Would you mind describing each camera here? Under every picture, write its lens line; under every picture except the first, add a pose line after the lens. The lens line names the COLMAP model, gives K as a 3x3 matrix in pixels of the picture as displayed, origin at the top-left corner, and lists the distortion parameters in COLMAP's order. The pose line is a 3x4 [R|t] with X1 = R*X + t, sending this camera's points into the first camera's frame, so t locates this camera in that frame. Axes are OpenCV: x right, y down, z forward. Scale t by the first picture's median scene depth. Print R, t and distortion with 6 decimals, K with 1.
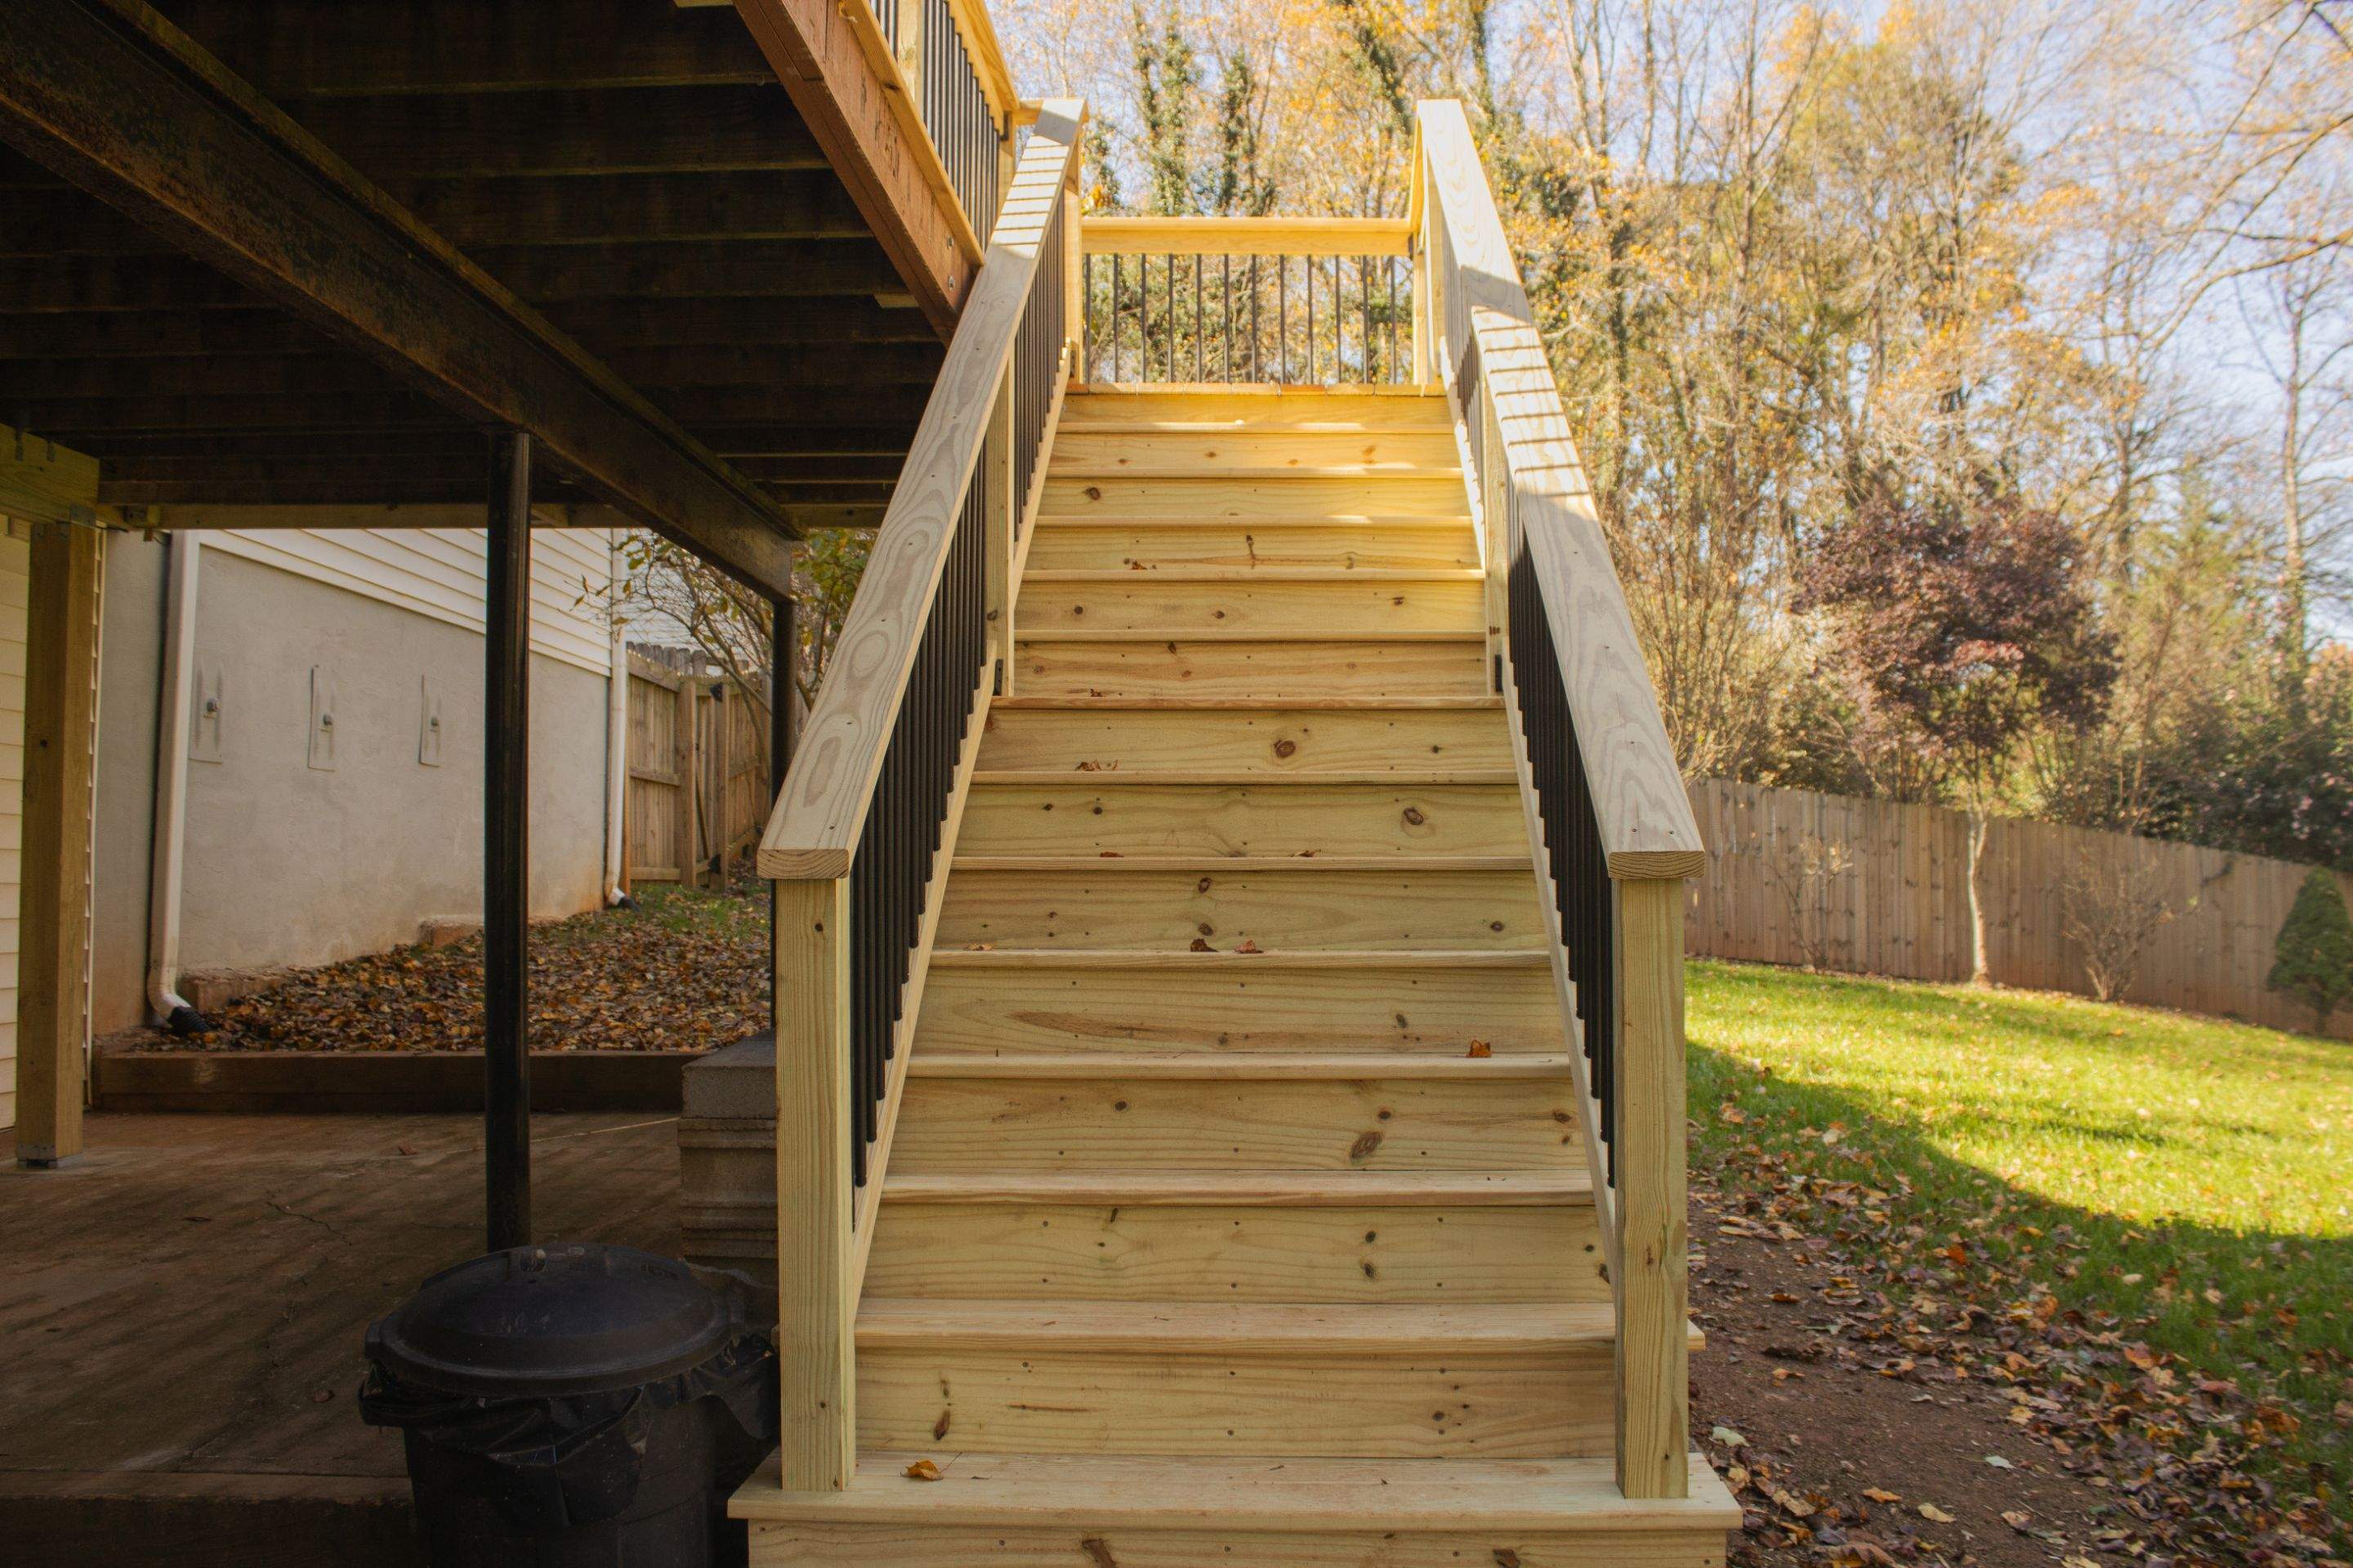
lens RADIAL K [[2065.4, 0, 1176.5], [0, 2065.4, 784.0], [0, 0, 1]] dist [-0.209527, 0.230108]
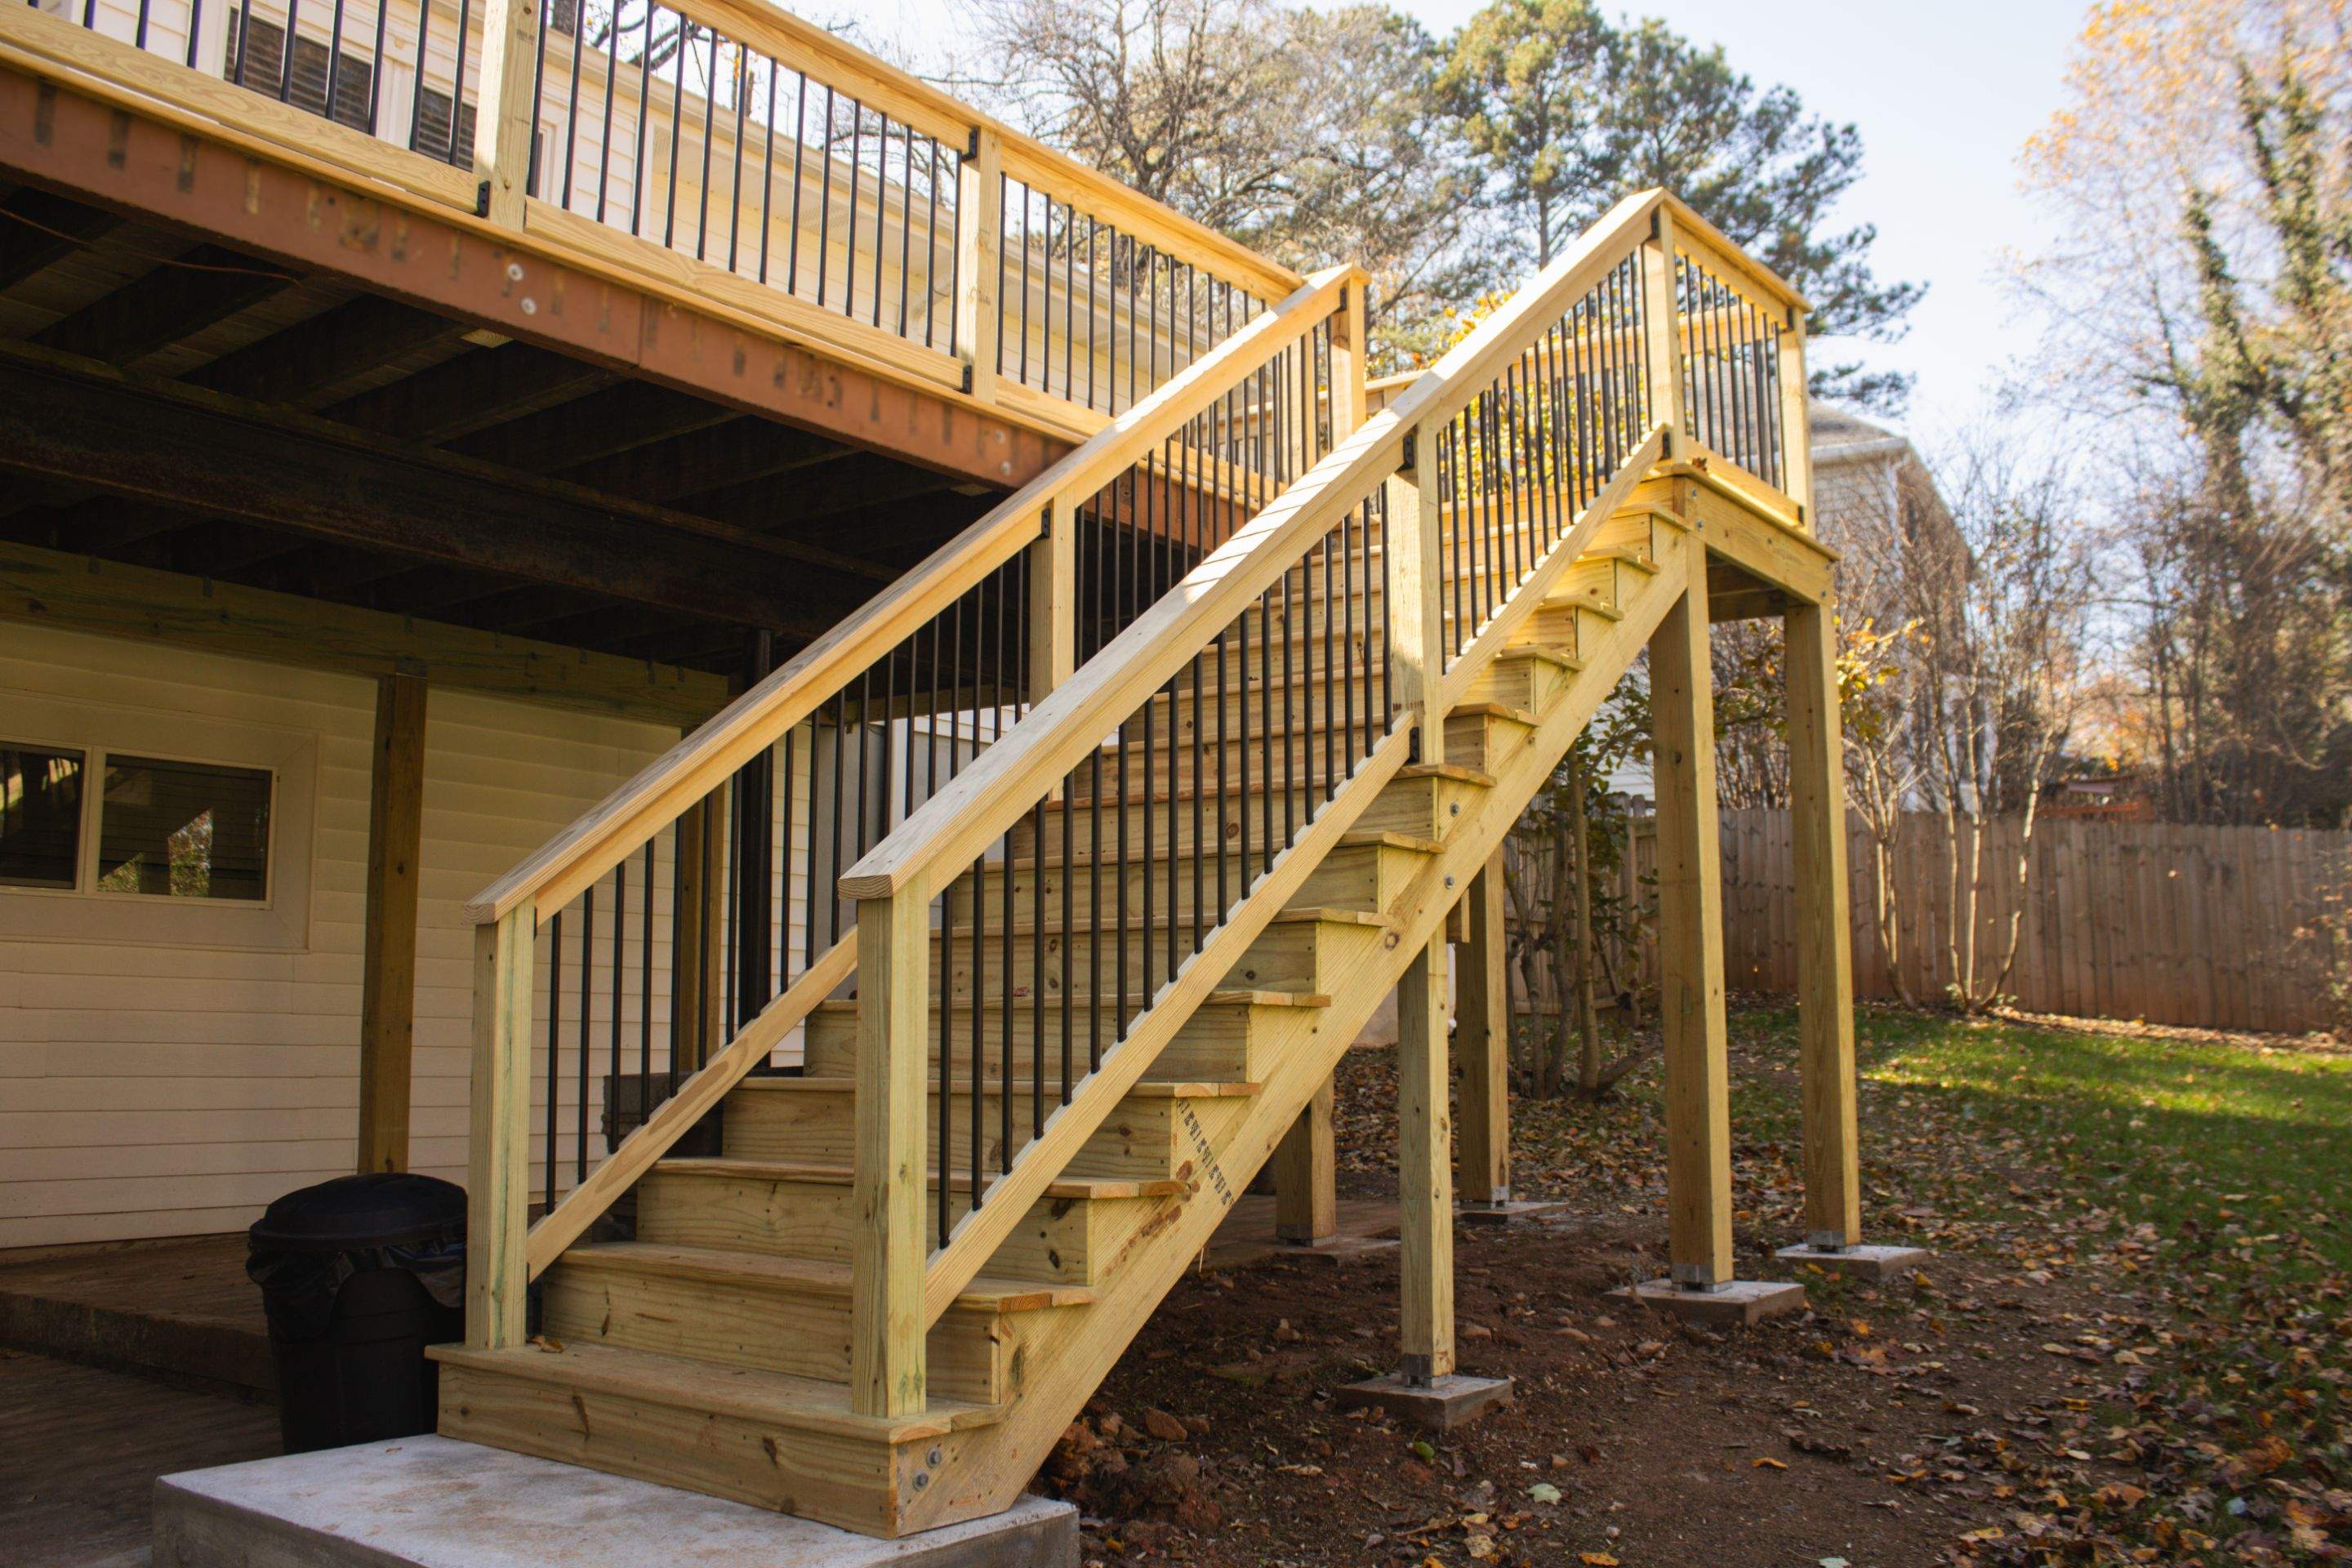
lens RADIAL K [[2064.5, 0, 1176.0], [0, 2064.5, 784.0], [0, 0, 1]] dist [-0.209527, 0.230108]
pose [[0.833391, -0.071098, -0.548092, 0.654257], [0.030447, 0.996091, -0.082918, 0.048703], [0.551844, 0.052415, 0.832298, 0.032062]]
